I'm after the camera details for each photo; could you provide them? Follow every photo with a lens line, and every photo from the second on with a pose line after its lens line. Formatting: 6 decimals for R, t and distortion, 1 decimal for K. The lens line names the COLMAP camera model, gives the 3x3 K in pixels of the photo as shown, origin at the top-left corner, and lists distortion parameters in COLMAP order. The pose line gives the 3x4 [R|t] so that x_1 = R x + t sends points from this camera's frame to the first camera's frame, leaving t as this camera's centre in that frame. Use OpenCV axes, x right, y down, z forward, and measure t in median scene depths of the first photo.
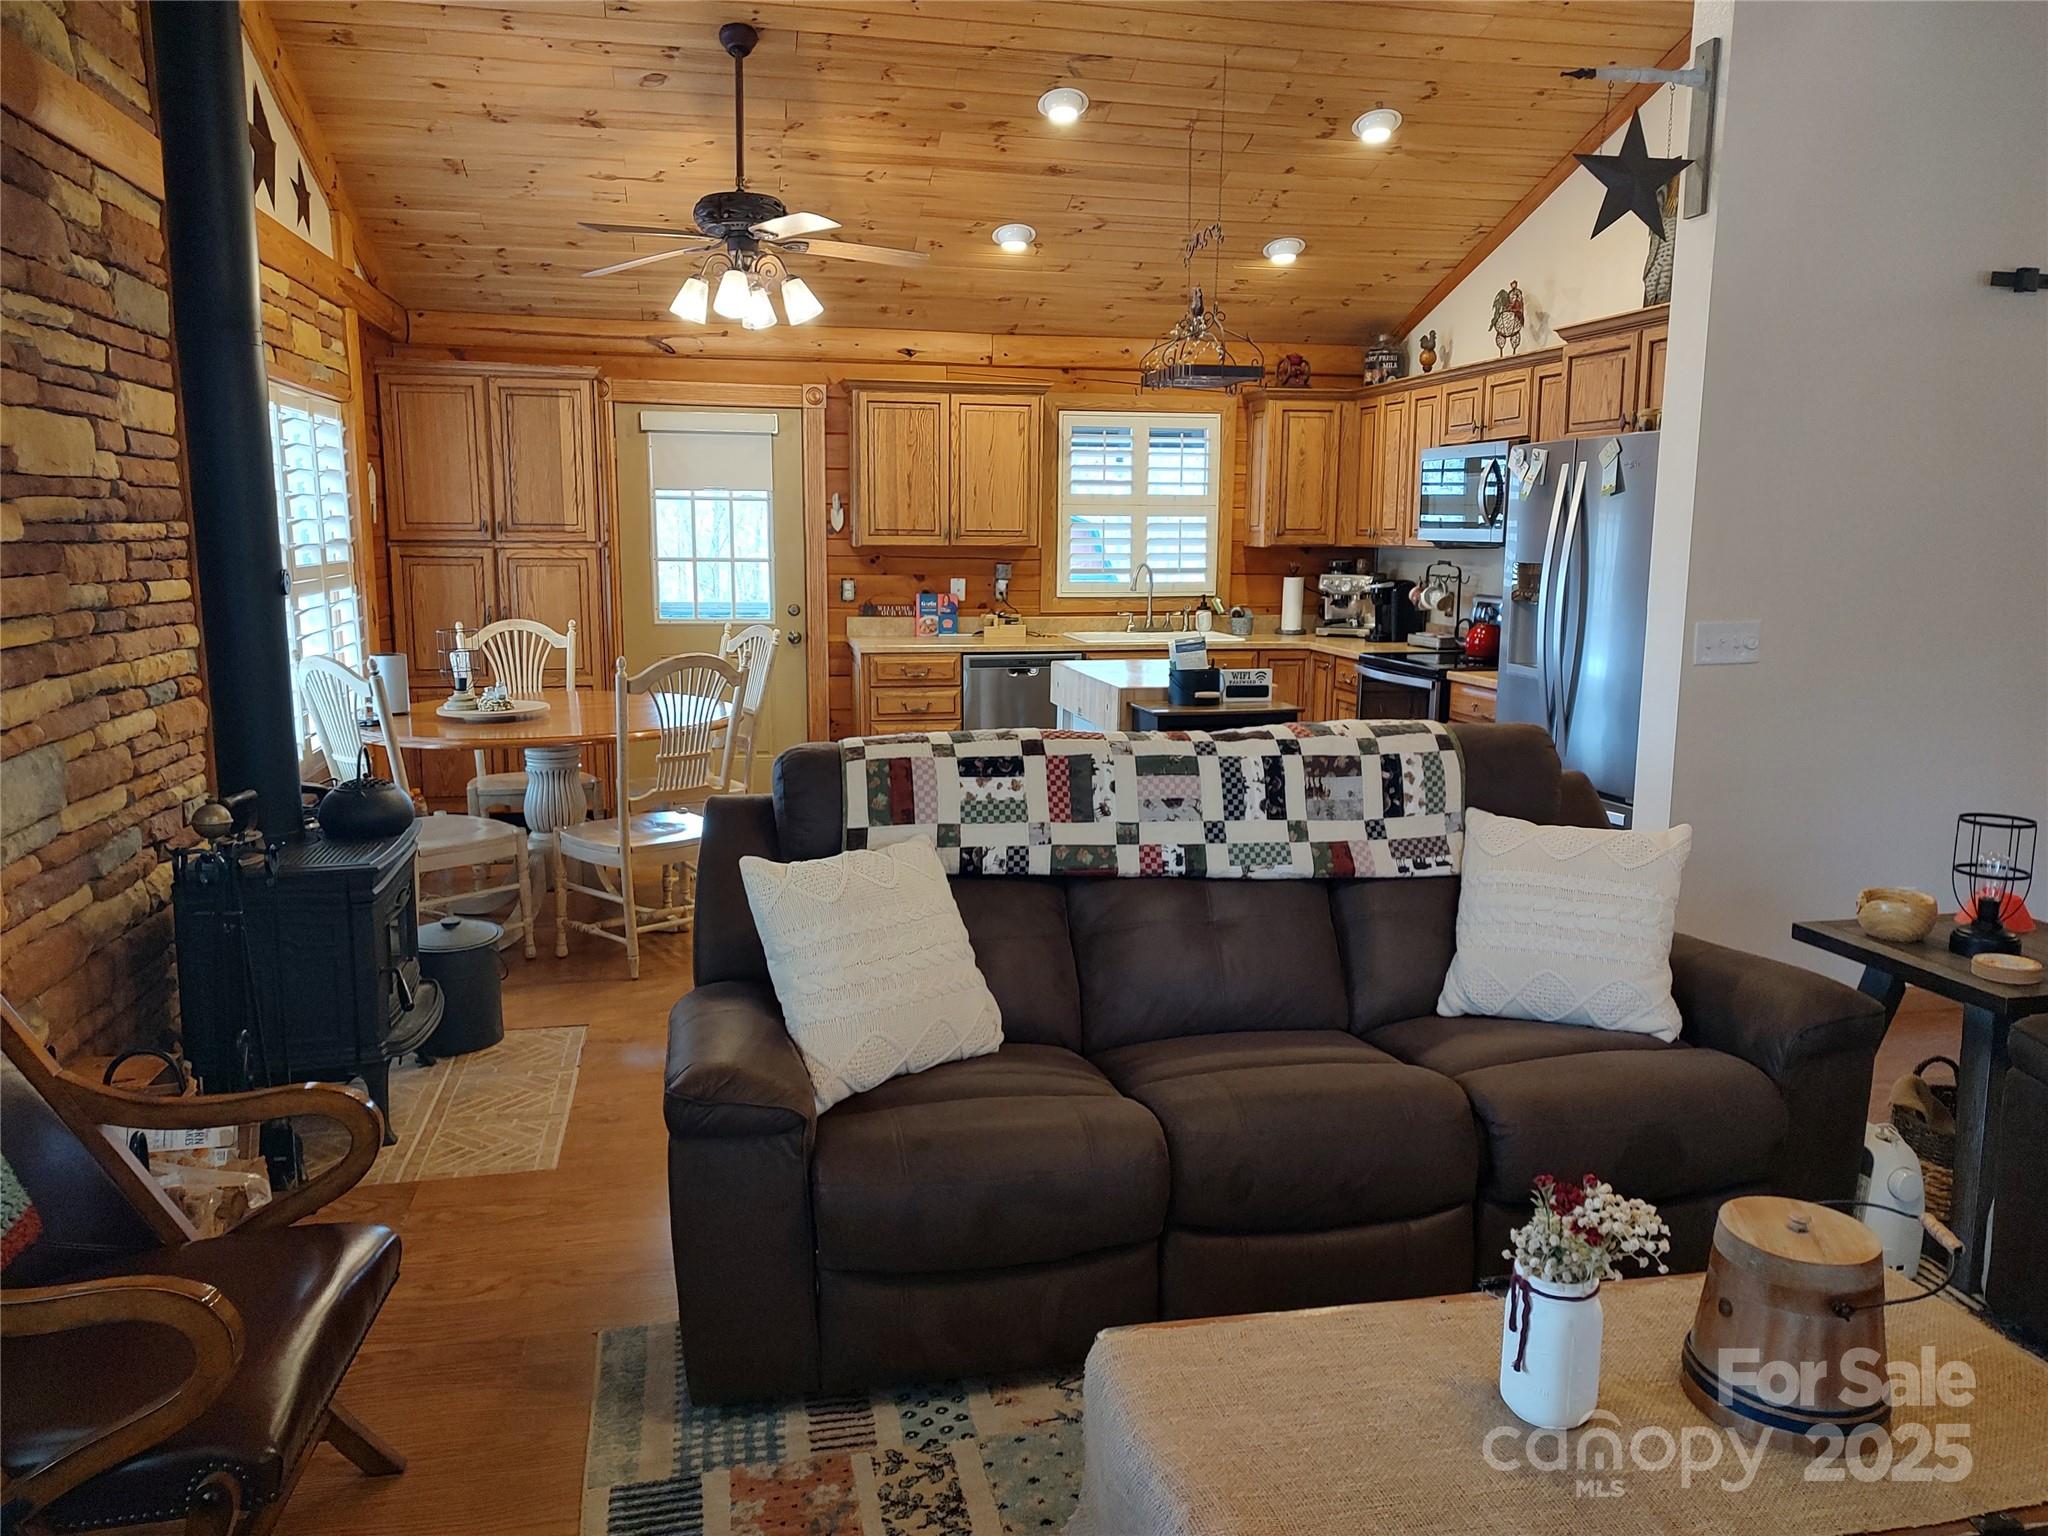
lens RADIAL K [[1454.8, 0, 1024.7], [0, 1454.8, 773.5], [0, 0, 1]] dist [0.007745, -0.012244]
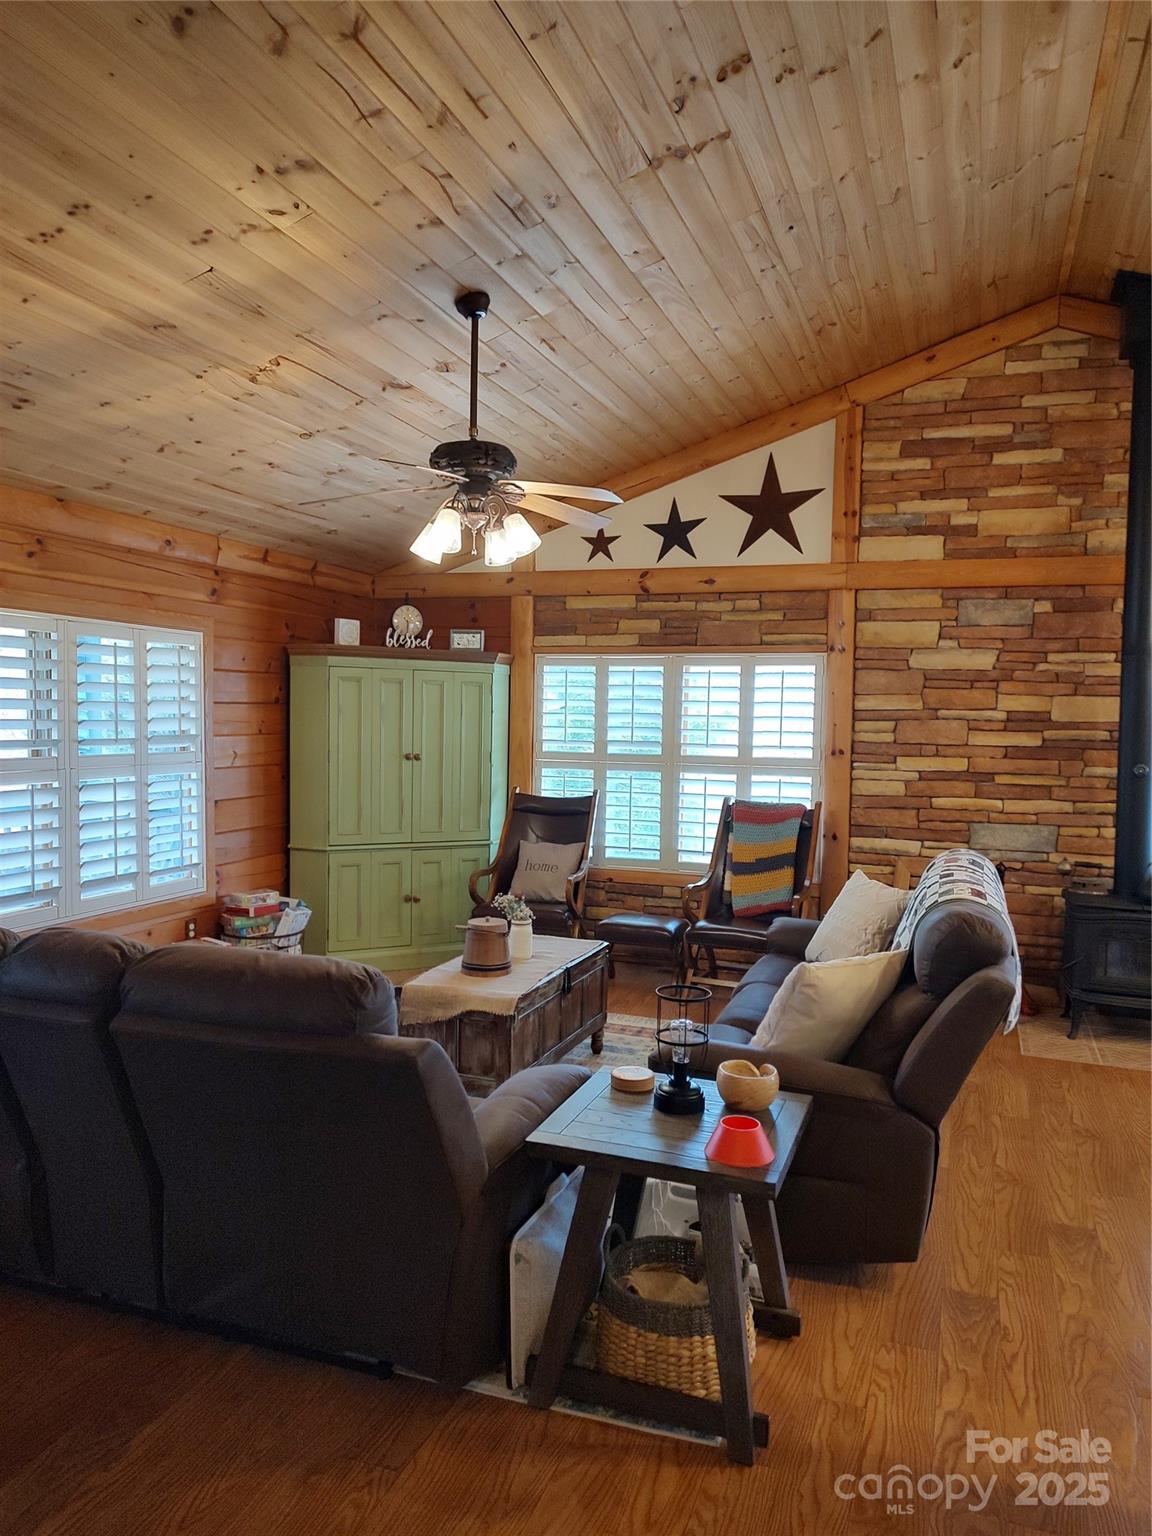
lens RADIAL K [[1091.1, 0, 584.1], [0, 1091.1, 769.6], [0, 0, 1]] dist [0.007745, -0.012244]
pose [[-0.528373, 0.026161, -0.848609, 0.725565], [-0.162418, 0.977950, 0.131276, -0.124076], [0.833332, 0.207192, -0.512474, 0.676711]]
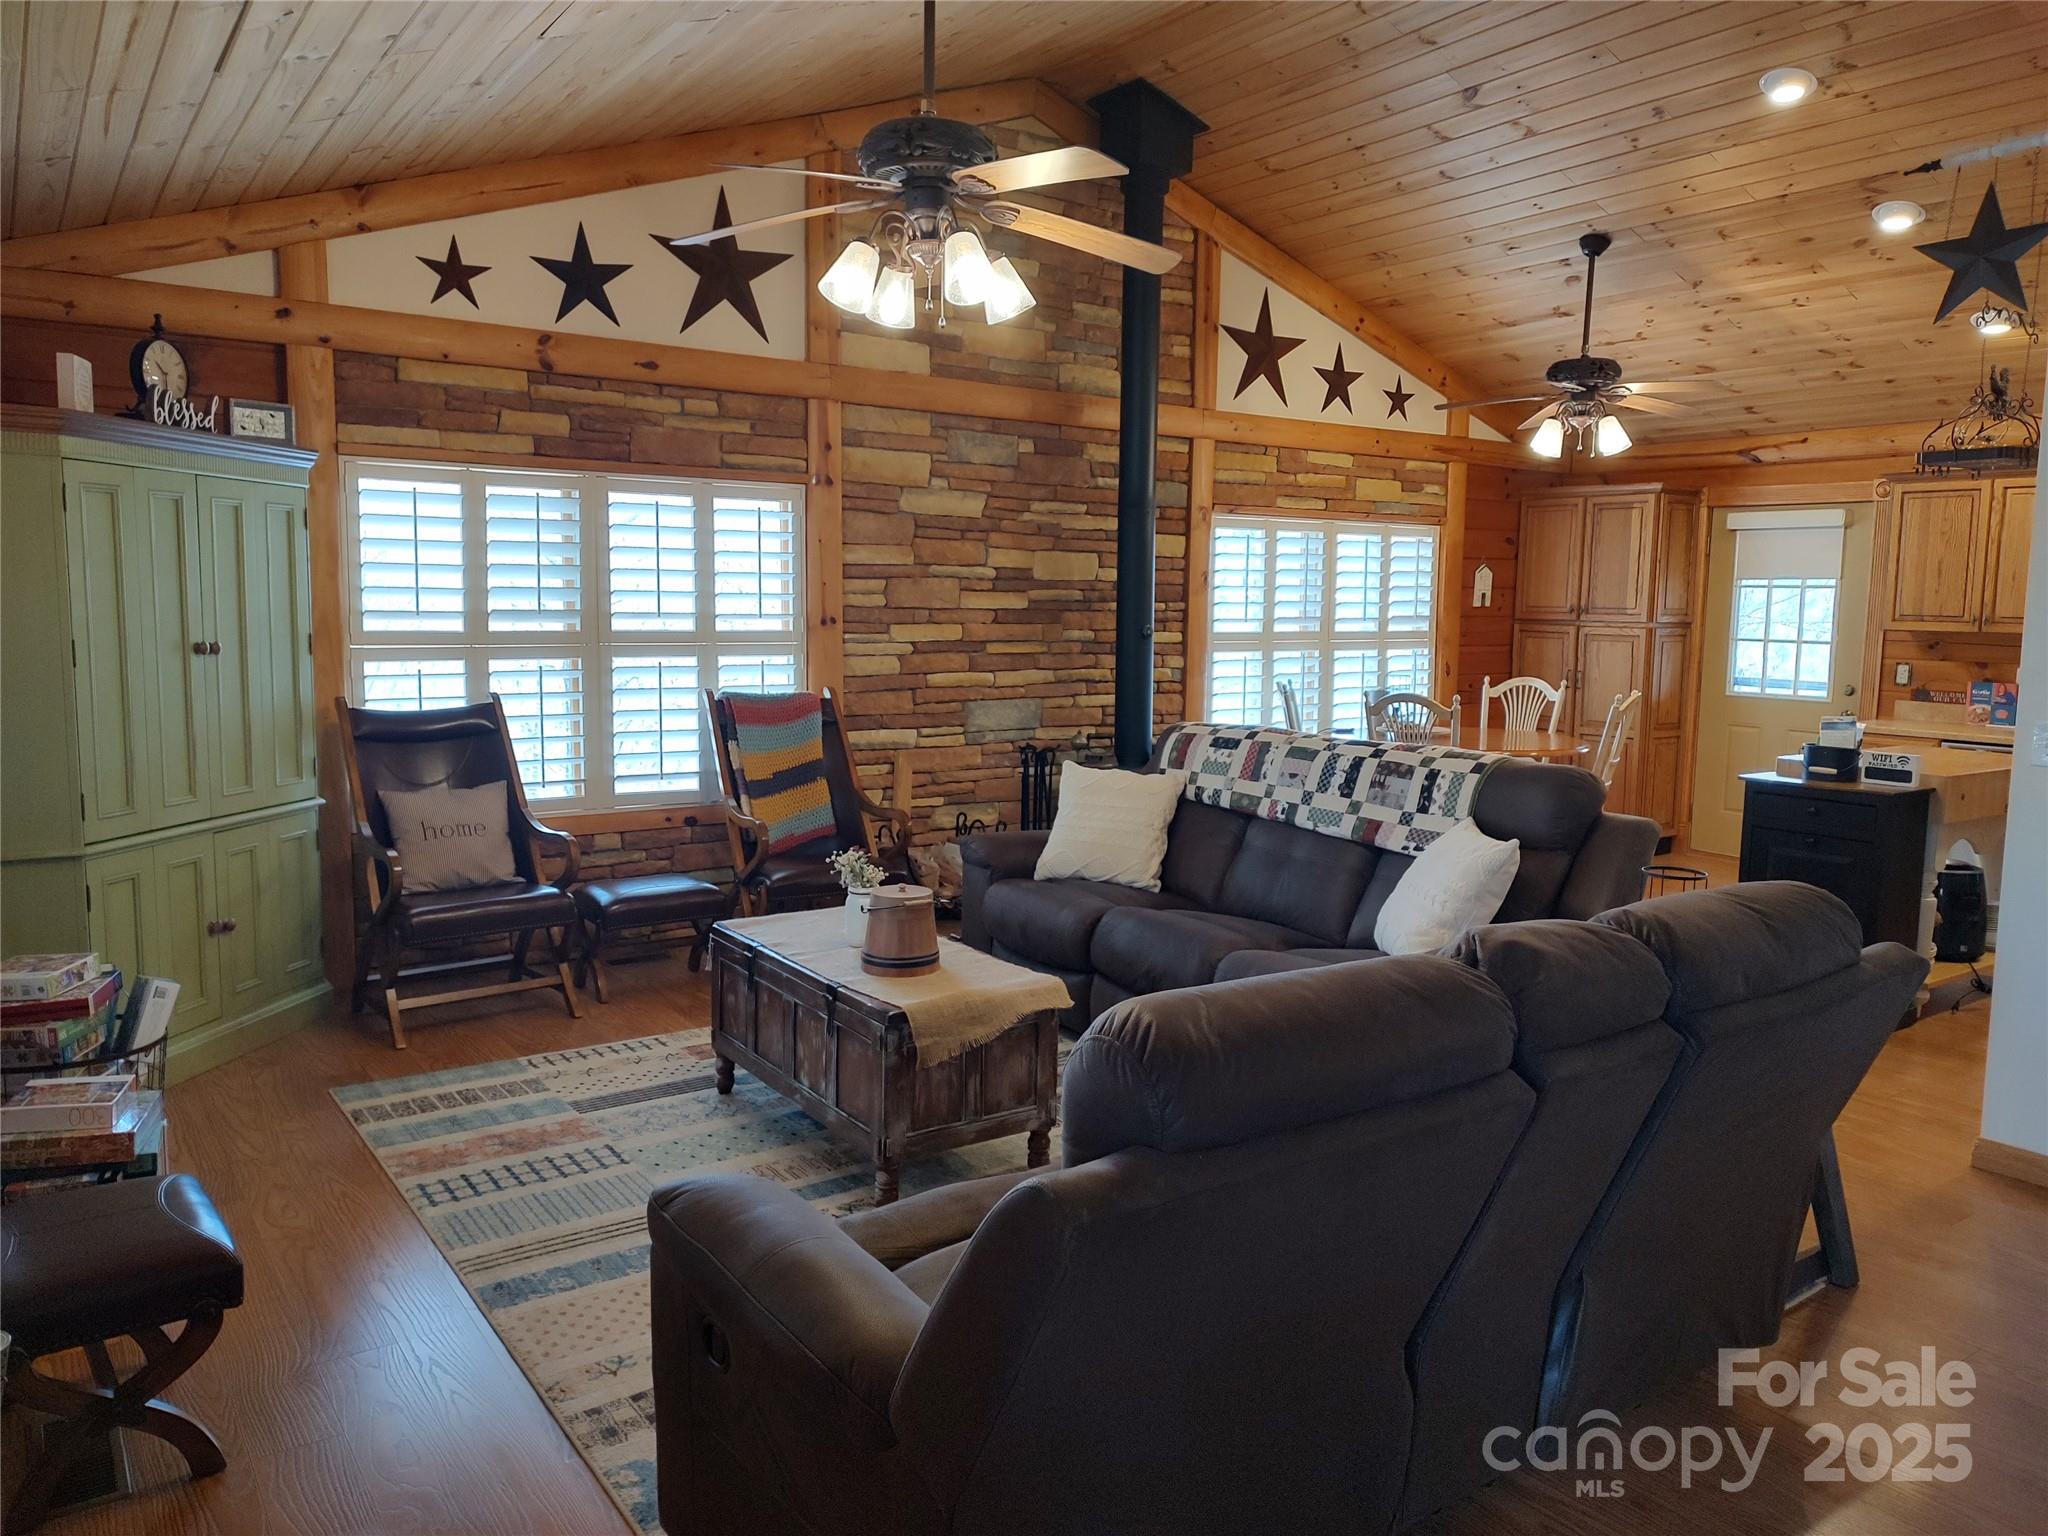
lens RADIAL K [[1454.8, 0, 1035.1], [0, 1454.8, 764.4], [0, 0, 1]] dist [0.007745, -0.012244]
pose [[0.399234, 0.102663, -0.911083, 0.731358], [-0.164328, 0.985632, 0.039055, -0.004409], [0.902002, 0.134125, 0.410369, 0.050373]]
